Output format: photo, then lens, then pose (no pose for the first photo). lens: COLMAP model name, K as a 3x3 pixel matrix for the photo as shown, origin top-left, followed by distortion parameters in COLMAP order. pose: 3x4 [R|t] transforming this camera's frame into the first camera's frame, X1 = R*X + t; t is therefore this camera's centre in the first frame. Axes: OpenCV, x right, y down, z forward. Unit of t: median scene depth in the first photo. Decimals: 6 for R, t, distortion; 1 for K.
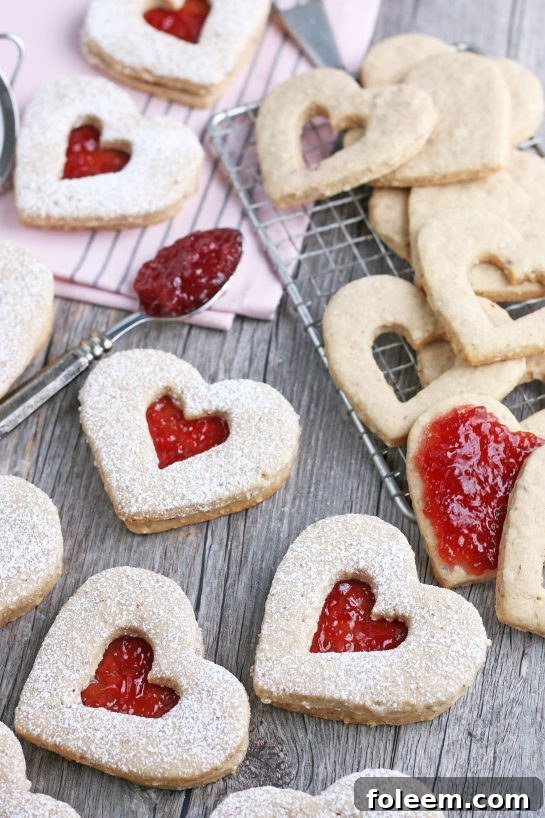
lens RADIAL K [[2040.3, 0, 272.5], [0, 2040.3, 409.0], [0, 0, 1]] dist [-0.083473, -0.132248]
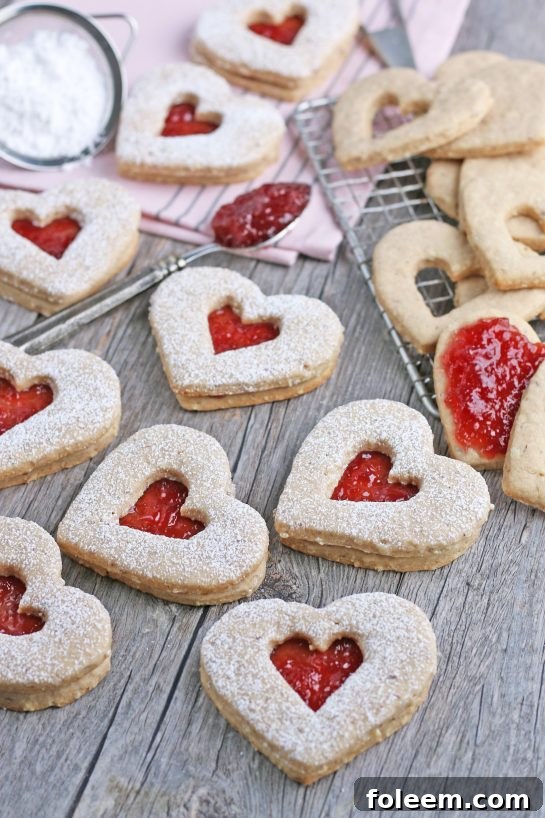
lens RADIAL K [[2021.6, 0, 272.5], [0, 2021.6, 409.0], [0, 0, 1]] dist [-0.052384, -0.426235]
pose [[0.993852, 0.072041, -0.084078, 0.071279], [-0.085302, 0.982323, -0.166629, 0.237547], [0.070588, 0.172776, 0.982428, -0.081428]]
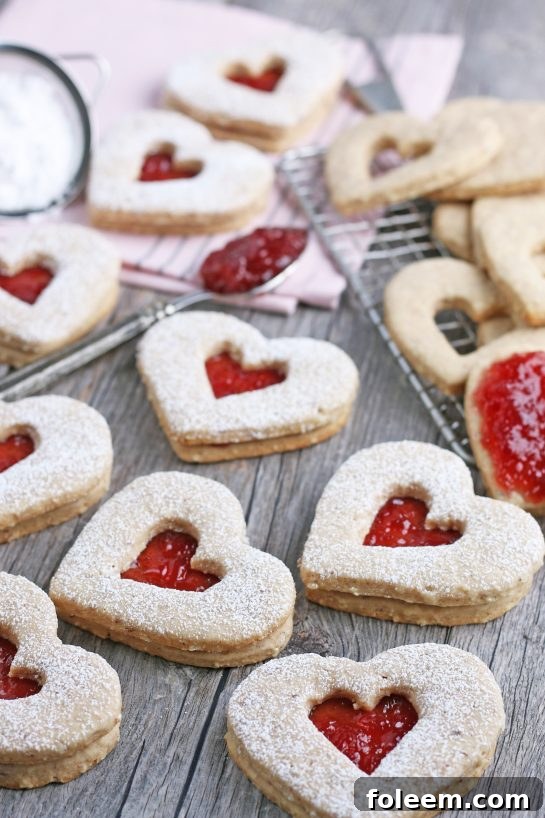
lens RADIAL K [[2040.3, 0, 272.5], [0, 2040.3, 409.0], [0, 0, 1]] dist [-0.083473, -0.132248]
pose [[0.998413, 0.046732, -0.031414, 0.003781], [-0.053692, 0.958190, -0.281051, 0.306004], [0.016967, 0.282292, 0.959178, 0.052327]]
